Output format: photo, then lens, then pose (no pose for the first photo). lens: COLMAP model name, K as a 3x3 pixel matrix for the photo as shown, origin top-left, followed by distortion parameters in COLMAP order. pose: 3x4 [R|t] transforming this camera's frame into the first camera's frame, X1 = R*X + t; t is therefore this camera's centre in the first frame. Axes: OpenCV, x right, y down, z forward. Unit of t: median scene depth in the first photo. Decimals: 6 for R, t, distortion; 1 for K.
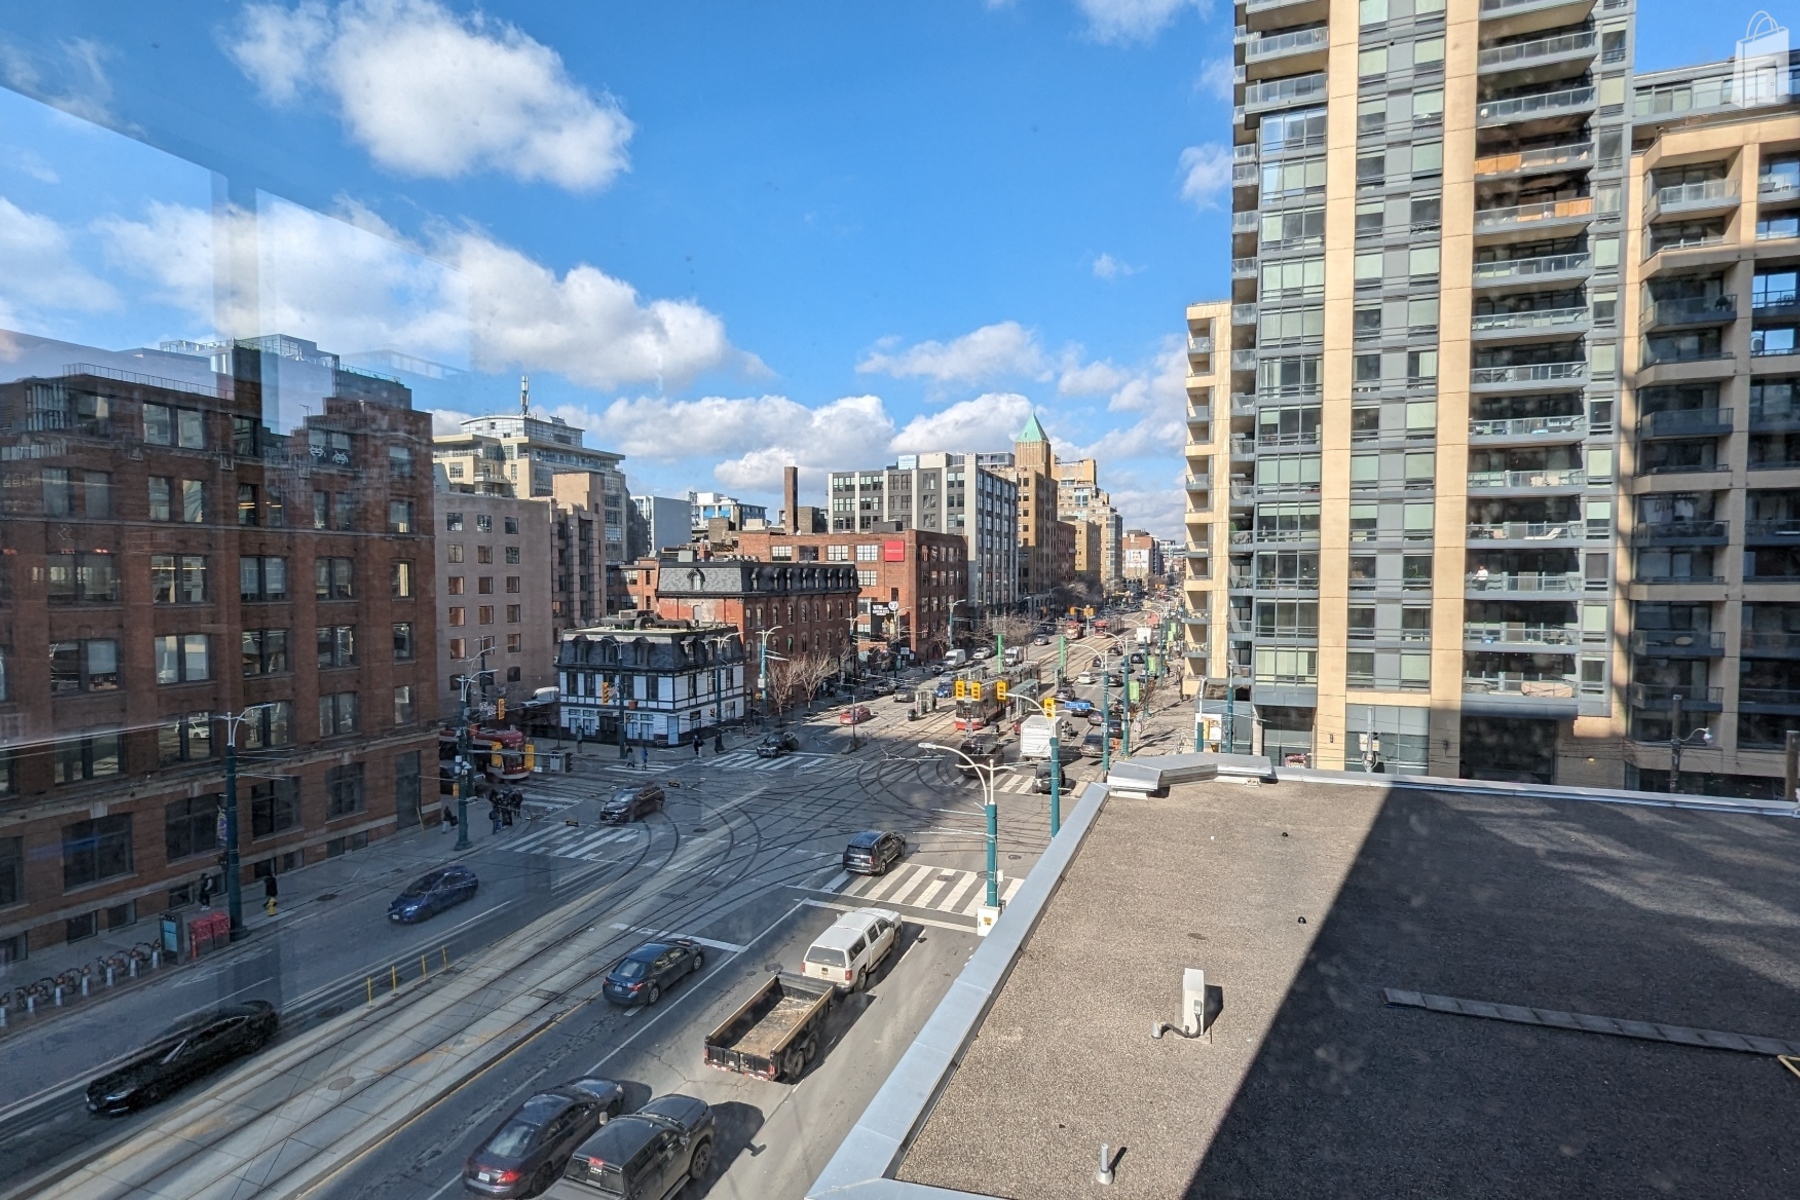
lens RADIAL K [[875.0, 0, 899.8], [0, 875.0, 599.1], [0, 0, 1]] dist [0.000631, -0.000641]
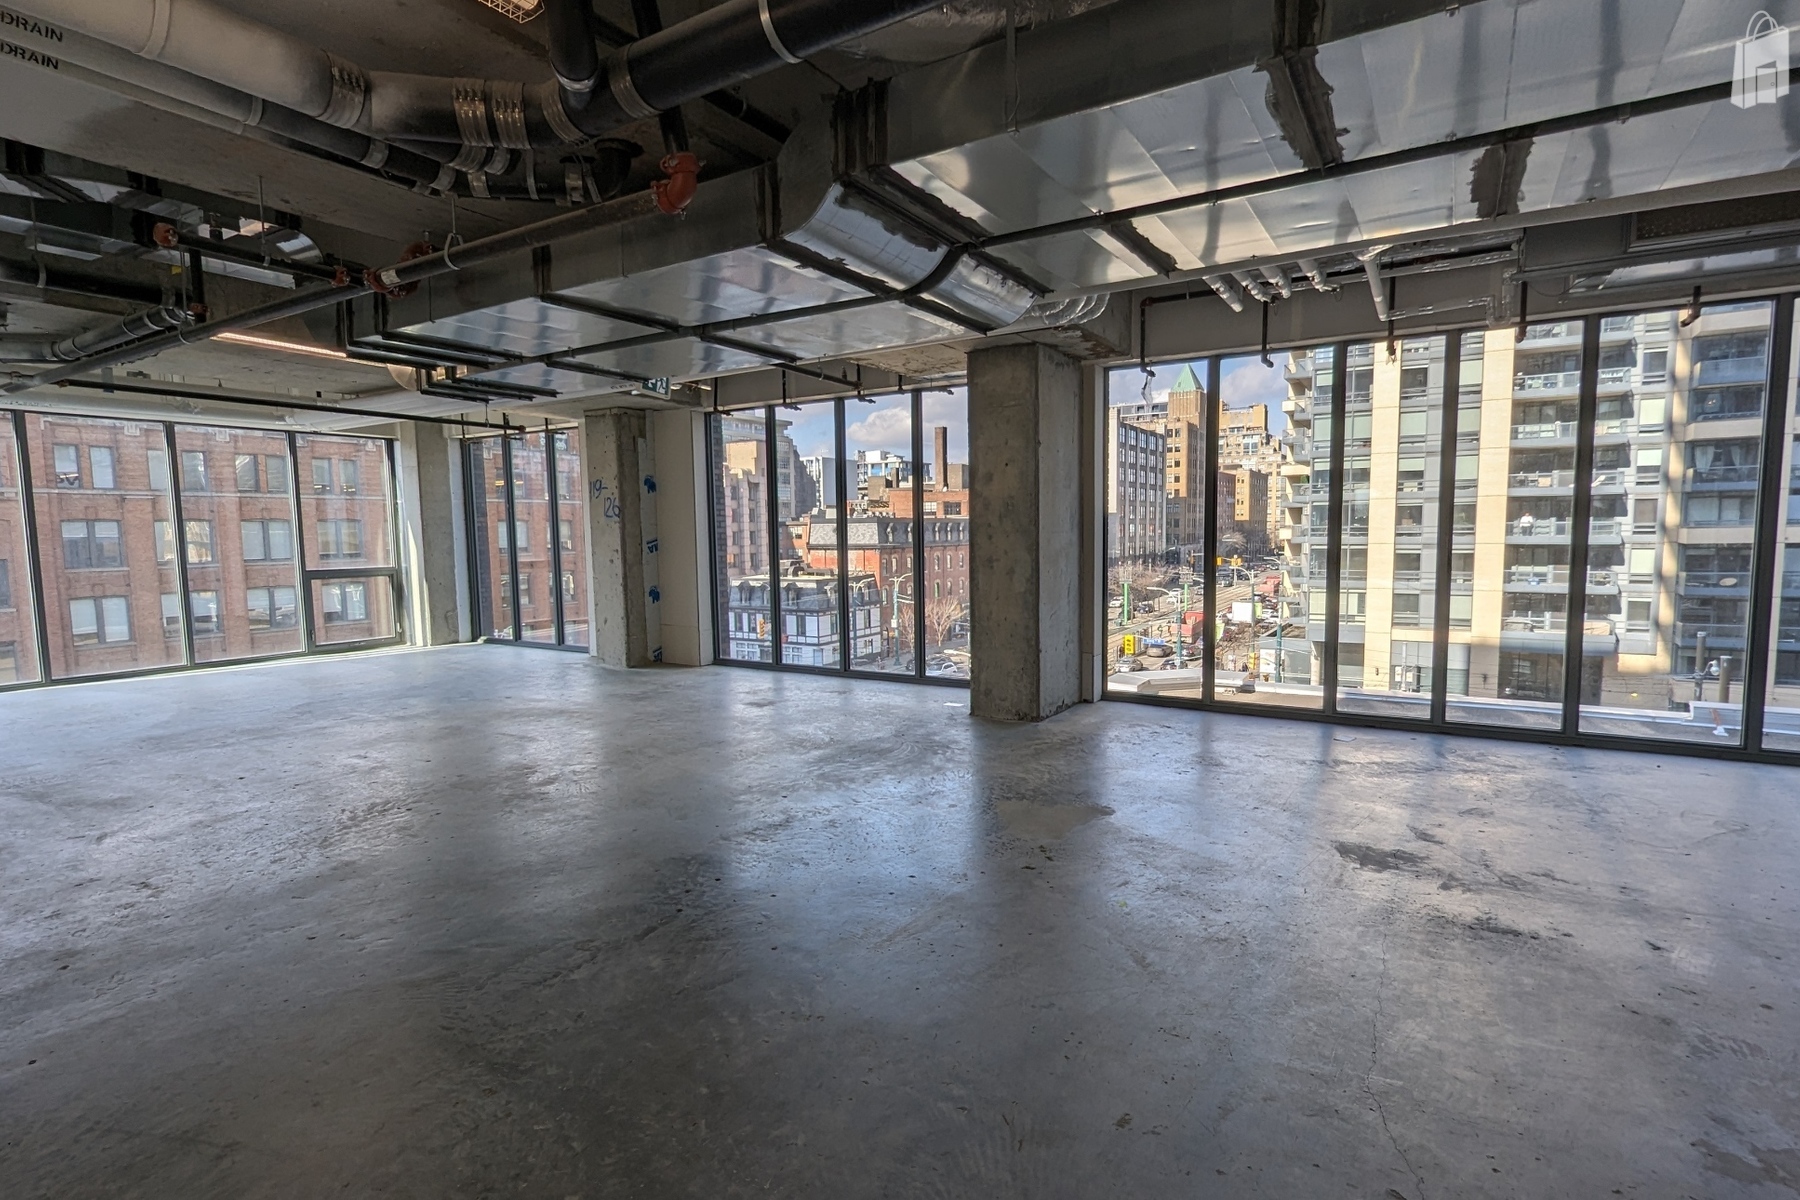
lens RADIAL K [[875.0, 0, 901.9], [0, 875.0, 604.1], [0, 0, 1]] dist [0.000631, -0.000641]
pose [[0.980479, 0.004814, -0.196566, 0.085488], [0.006765, 0.998283, 0.058190, 0.004319], [0.196508, -0.058383, 0.978762, -0.137830]]
